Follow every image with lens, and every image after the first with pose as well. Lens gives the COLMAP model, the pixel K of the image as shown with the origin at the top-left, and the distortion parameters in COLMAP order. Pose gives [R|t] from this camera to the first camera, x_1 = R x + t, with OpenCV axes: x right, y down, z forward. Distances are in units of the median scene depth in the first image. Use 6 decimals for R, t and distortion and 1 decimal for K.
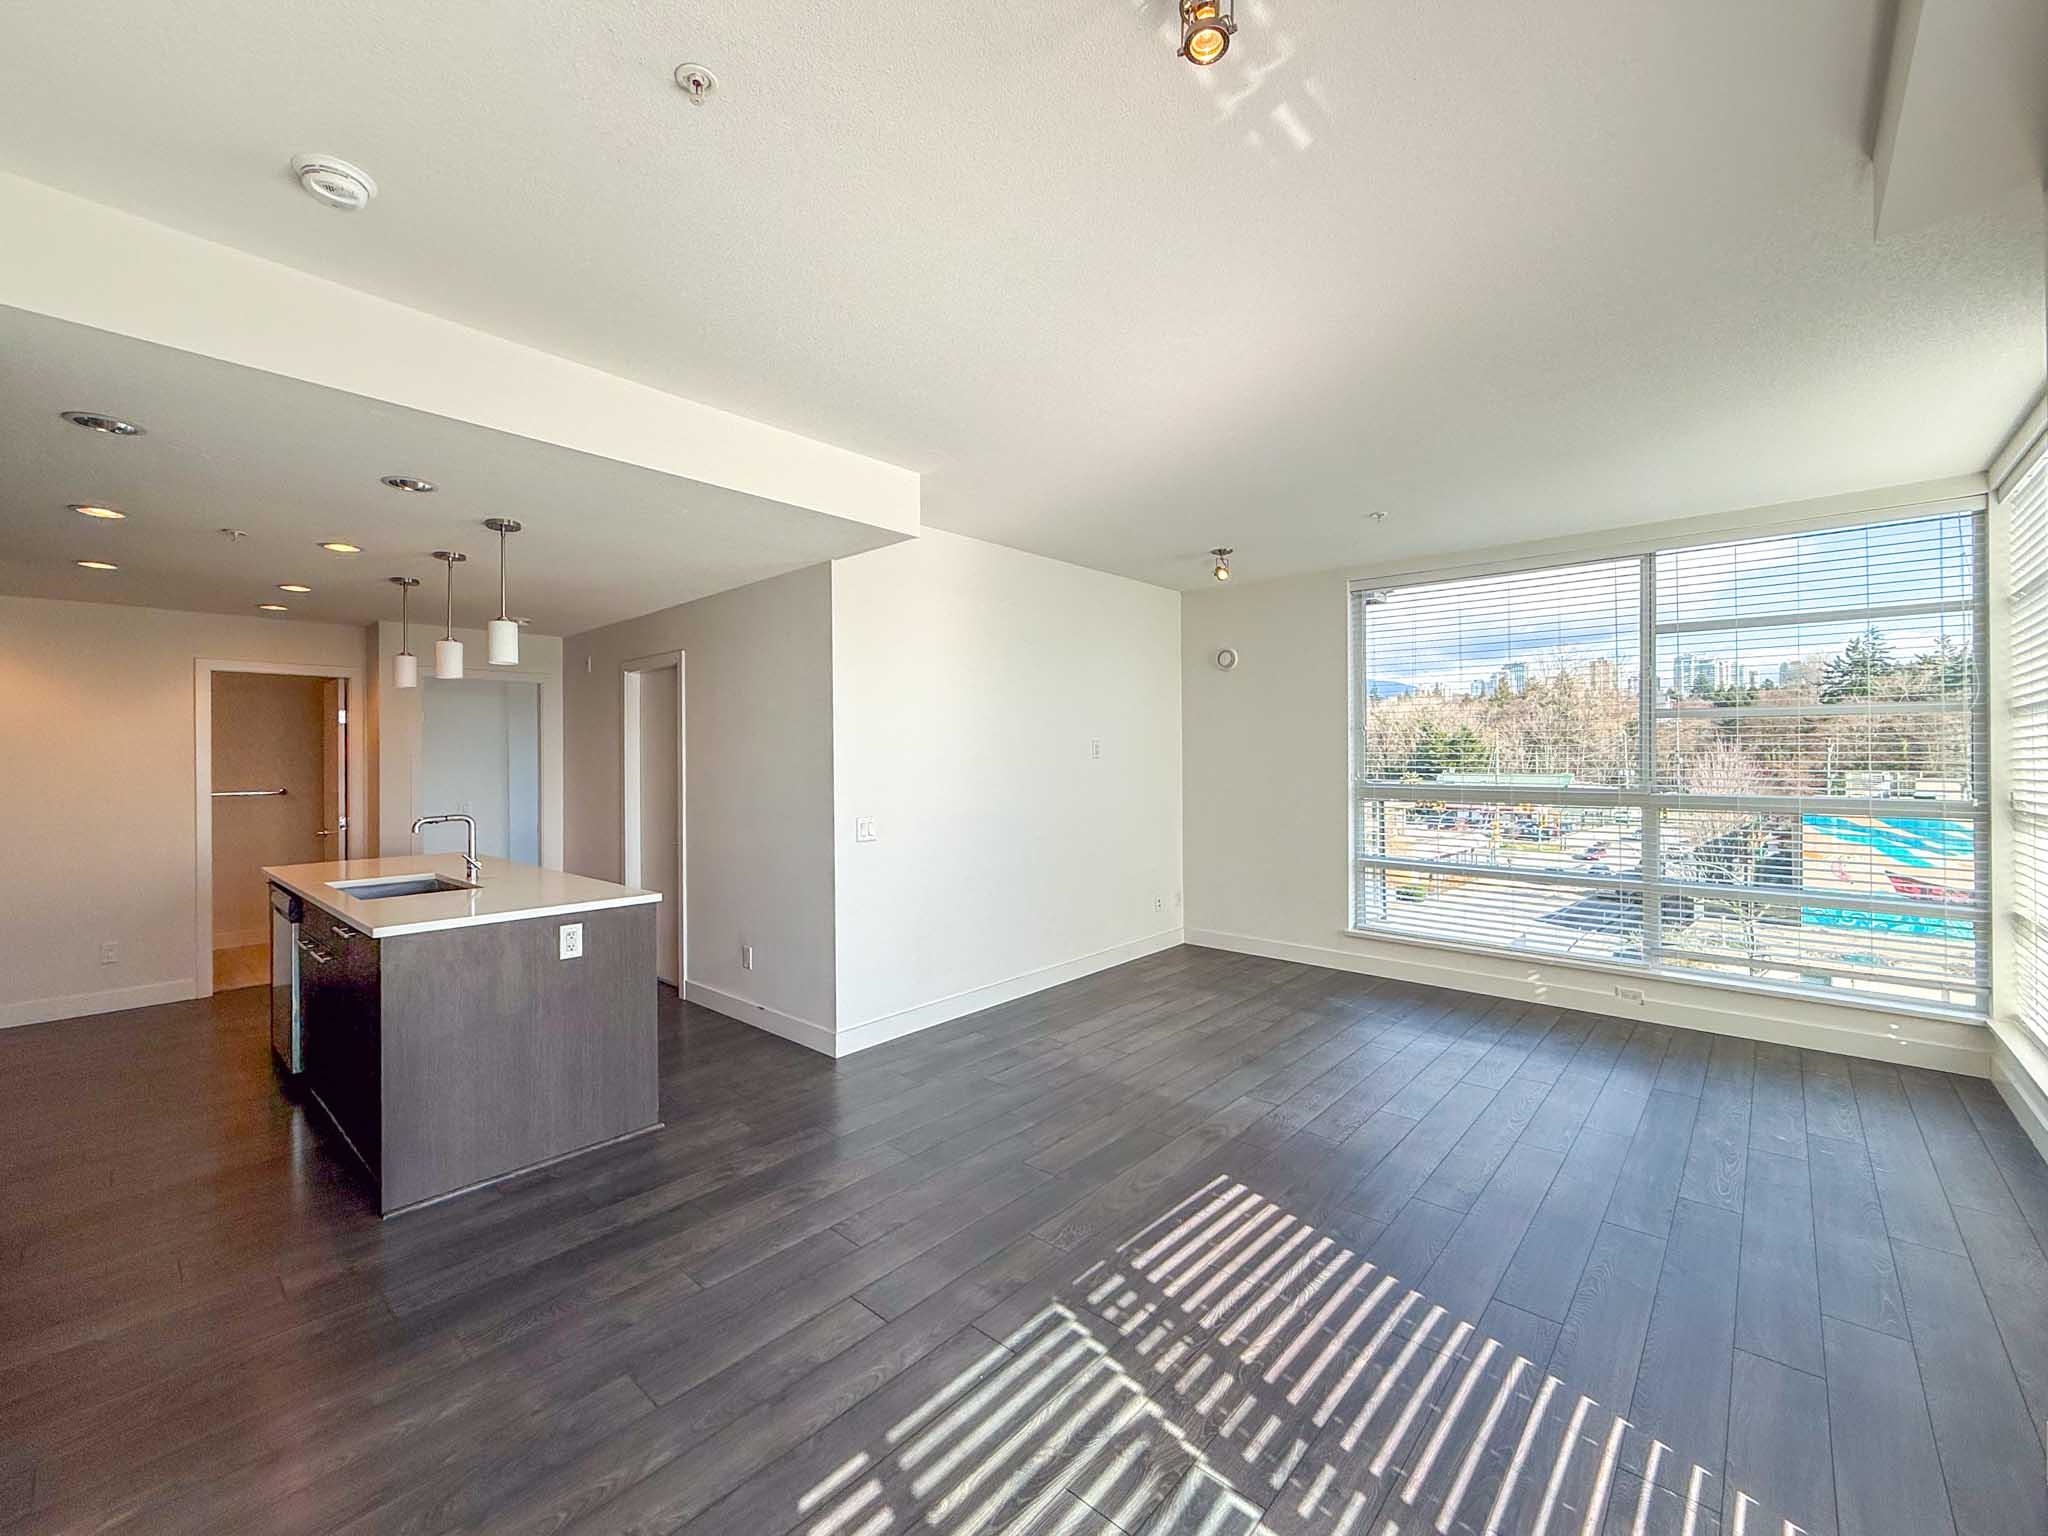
lens RADIAL K [[852.4, 0, 1024.0], [0, 852.4, 768.0], [0, 0, 1]] dist [0.012543, 0.000085]
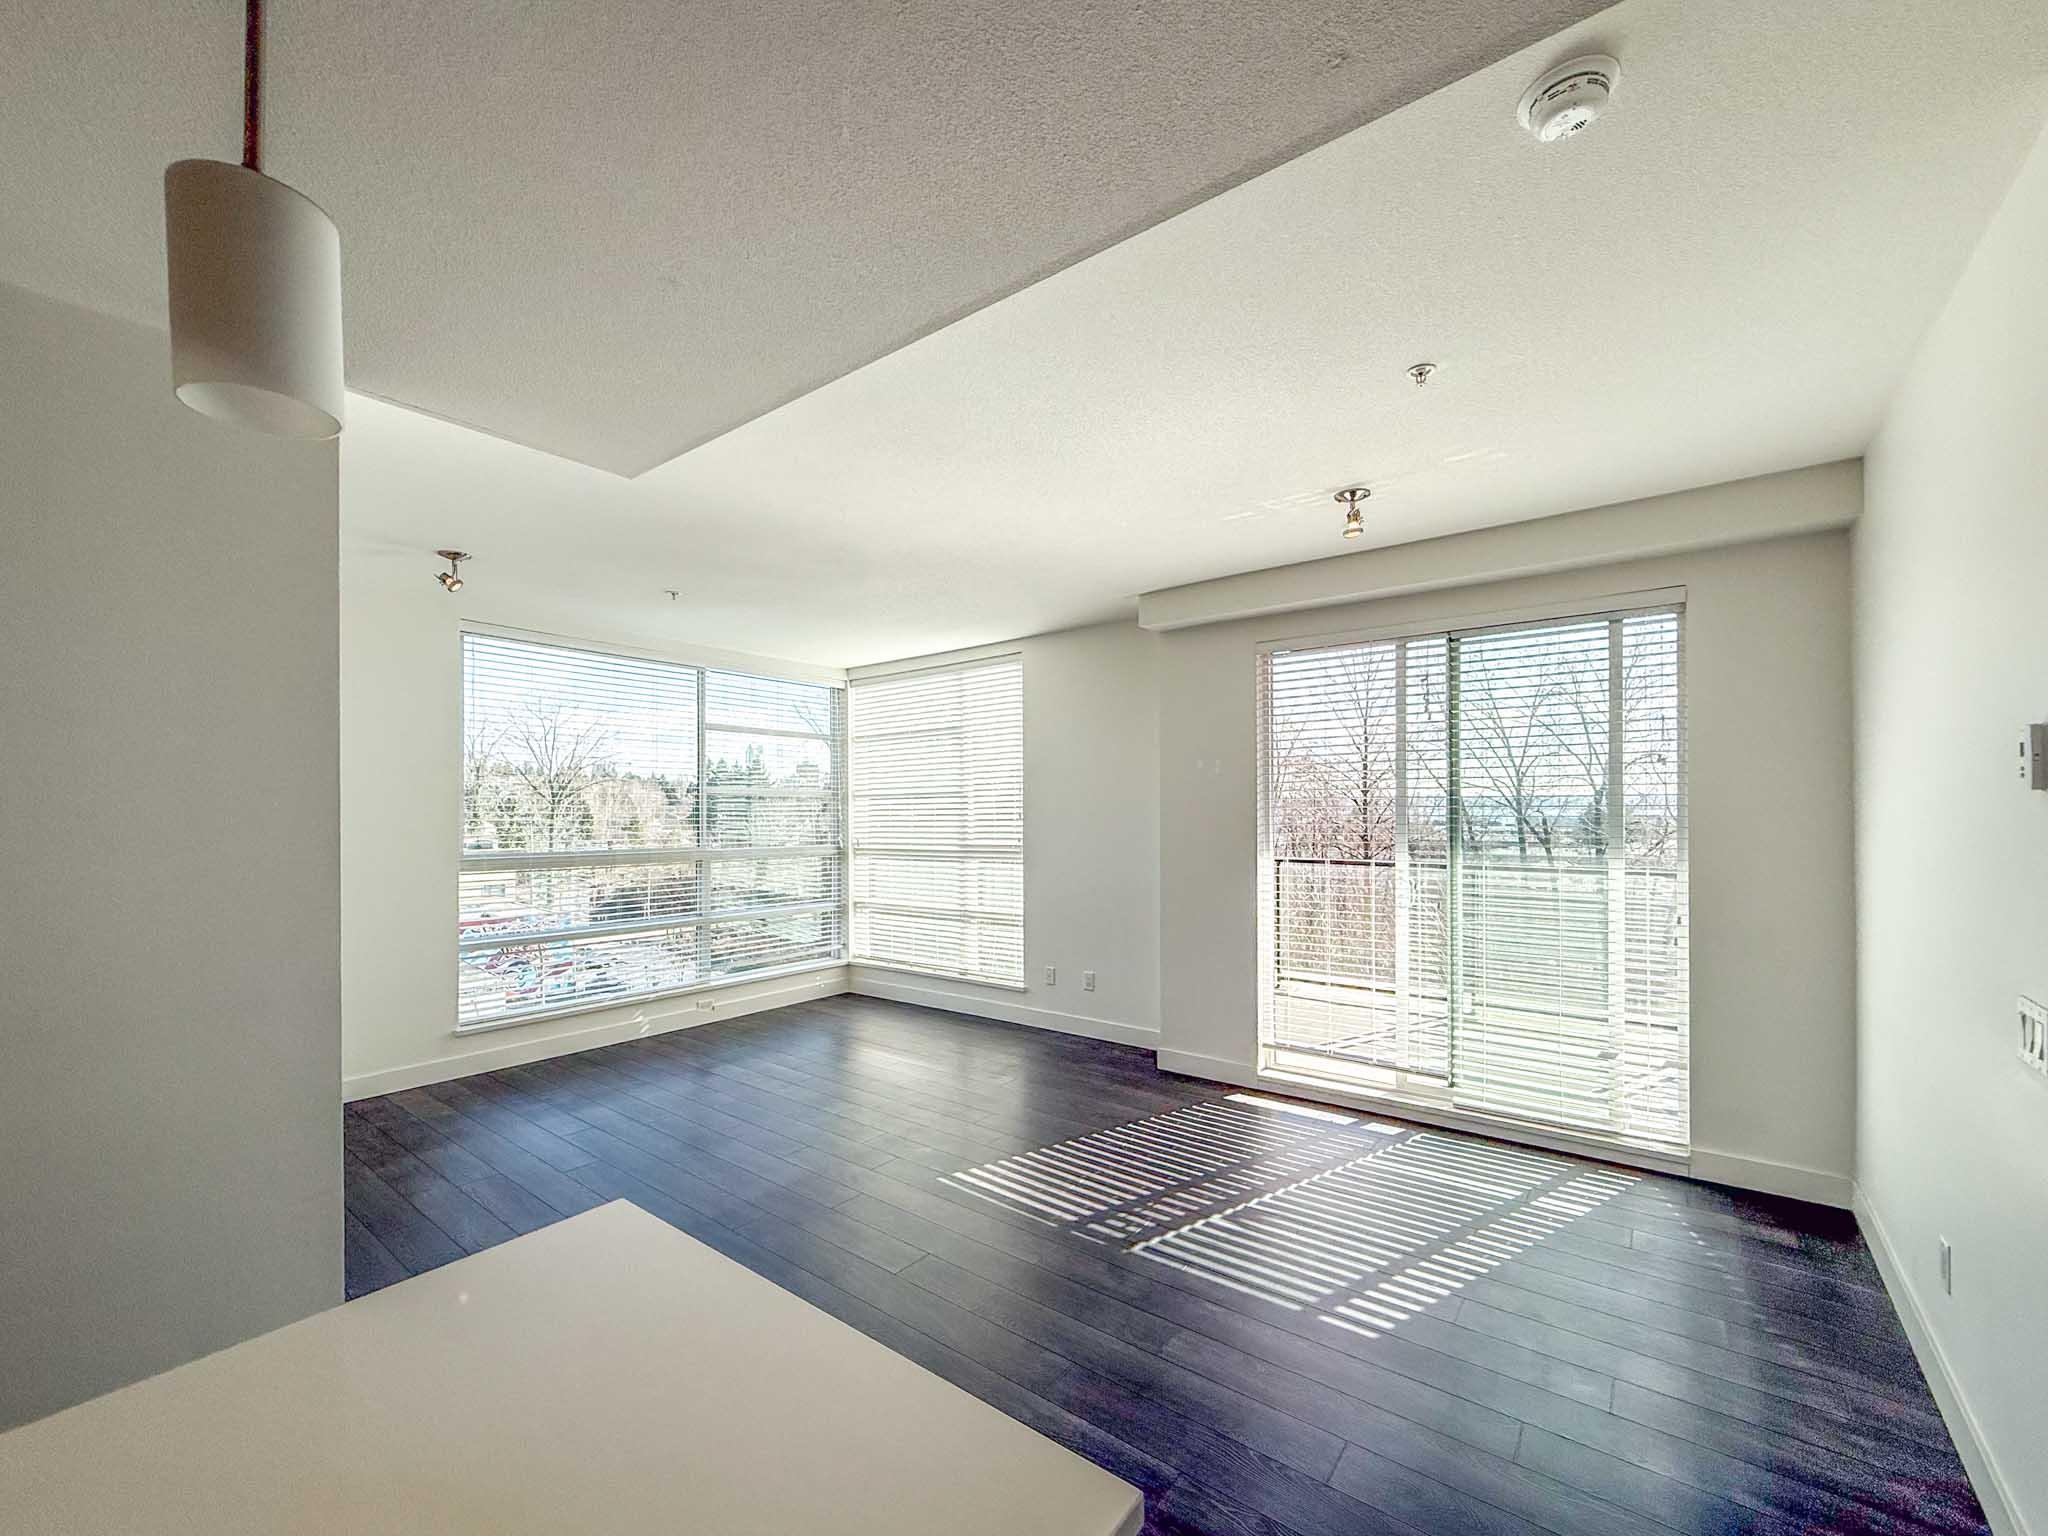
lens RADIAL K [[829.4, 0, 1031.9], [0, 829.4, 801.7], [0, 0, 1]] dist [0.002551, 0.000105]
pose [[-0.076212, 0.011587, 0.997024, -1.003925], [0.019105, 0.999766, -0.010158, -0.034959], [-0.996909, 0.018274, -0.076415, 1.023739]]
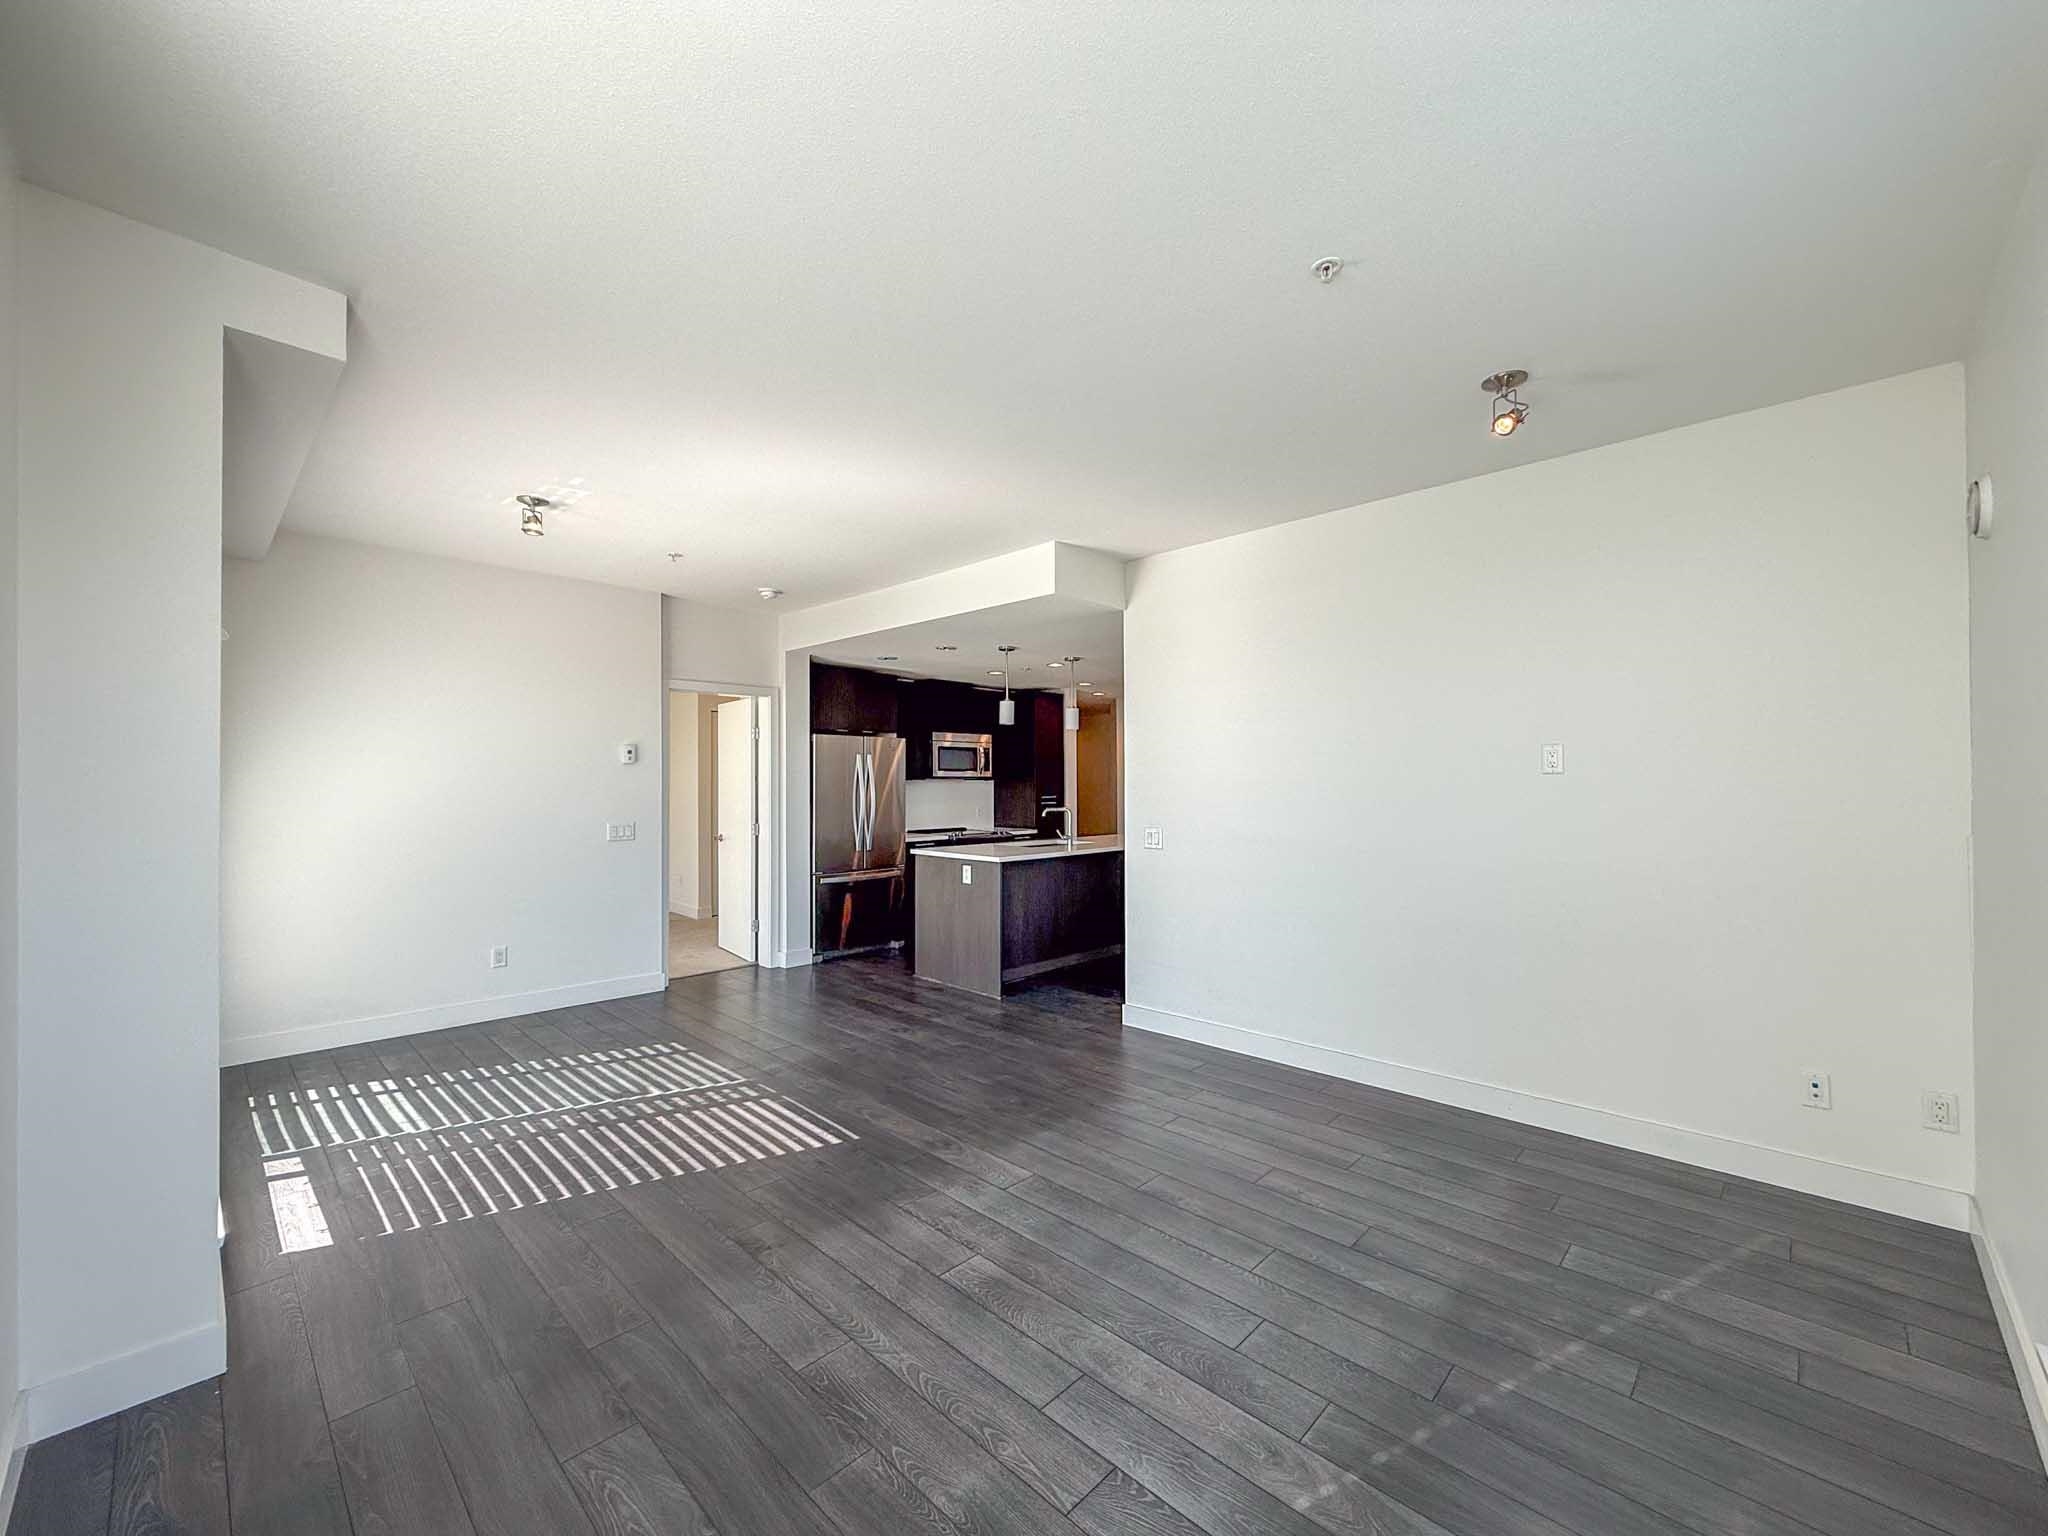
lens RADIAL K [[824.2, 0, 1010.5], [0, 824.2, 781.9], [0, 0, 1]] dist [-0.003884, -0.000108]
pose [[-0.052009, 0.006624, -0.998625, 1.435686], [-0.011440, 0.999908, 0.007229, -0.015007], [0.998581, 0.011800, -0.051928, 1.357647]]
